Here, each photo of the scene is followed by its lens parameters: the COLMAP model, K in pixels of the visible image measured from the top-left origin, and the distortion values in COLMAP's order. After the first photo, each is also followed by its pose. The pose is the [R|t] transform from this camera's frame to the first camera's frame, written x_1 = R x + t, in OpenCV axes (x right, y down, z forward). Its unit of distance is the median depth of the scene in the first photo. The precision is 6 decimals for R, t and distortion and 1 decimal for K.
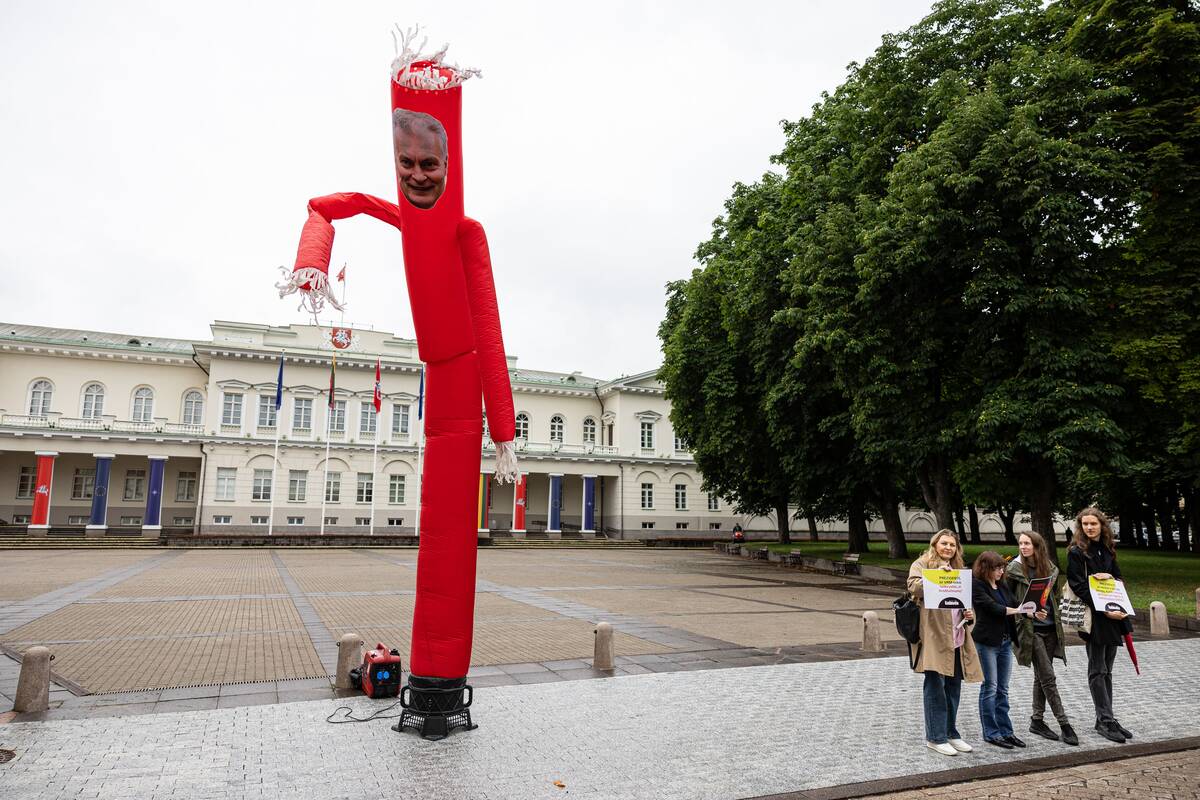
lens RADIAL K [[793.7, 0, 600.5], [0, 793.7, 405.6], [0, 0, 1]] dist [0.004859, 0.001859]
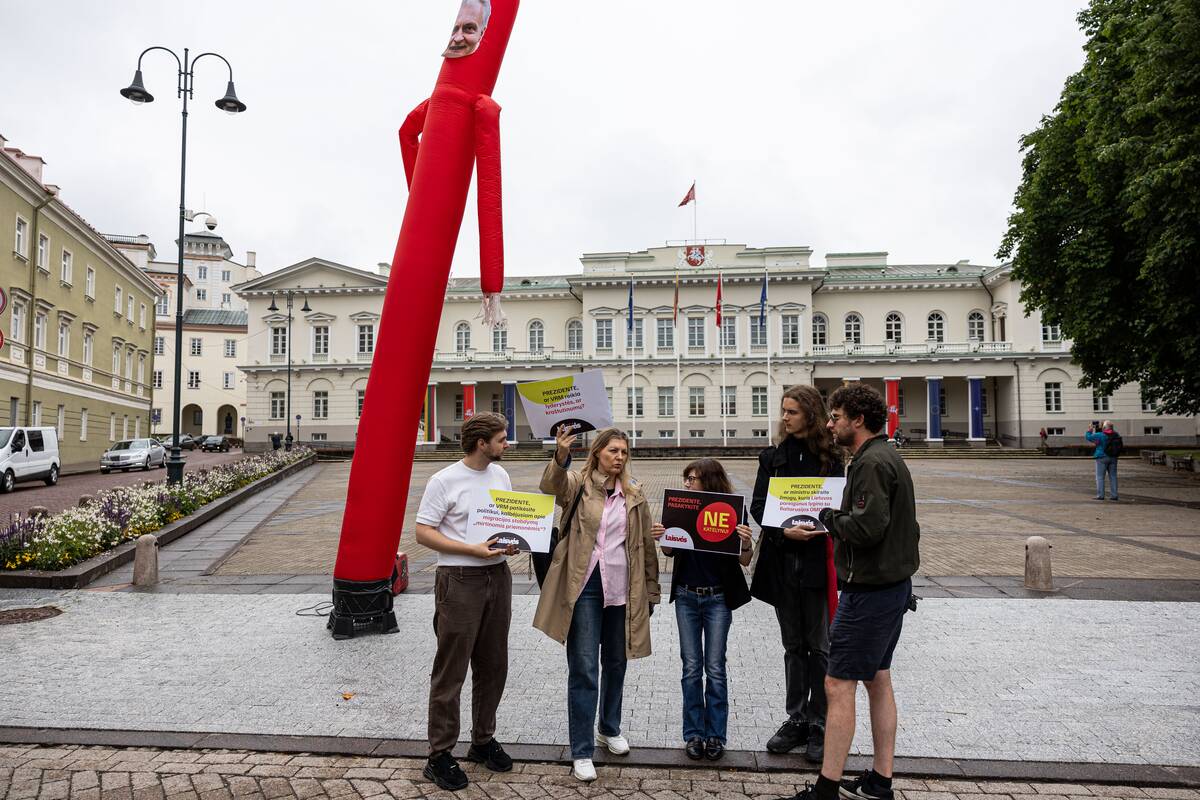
lens RADIAL K [[801.4, 0, 599.0], [0, 801.4, 403.8], [0, 0, 1]] dist [0.001132, 0.003121]
pose [[0.877795, -0.037726, -0.477549, 0.051133], [0.089439, 0.992271, 0.086011, 0.004101], [0.470613, -0.118212, 0.874385, 0.022188]]
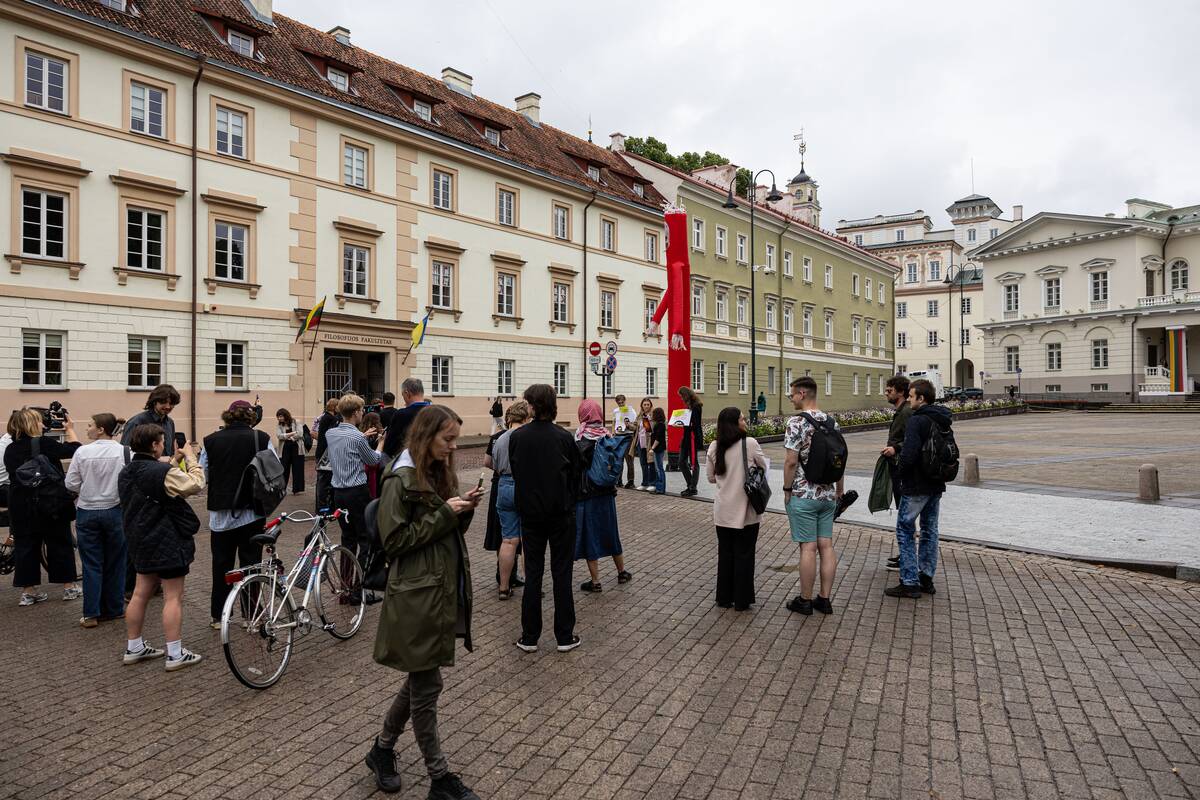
lens RADIAL K [[824.1, 0, 600.0], [0, 824.1, 400.0], [0, 0, 1]] dist [-0.025312, 0.000634]
pose [[0.123029, -0.013904, -0.992306, 0.234569], [0.172115, 0.985048, 0.007537, 0.007676], [0.977364, -0.171718, 0.123583, 0.034505]]
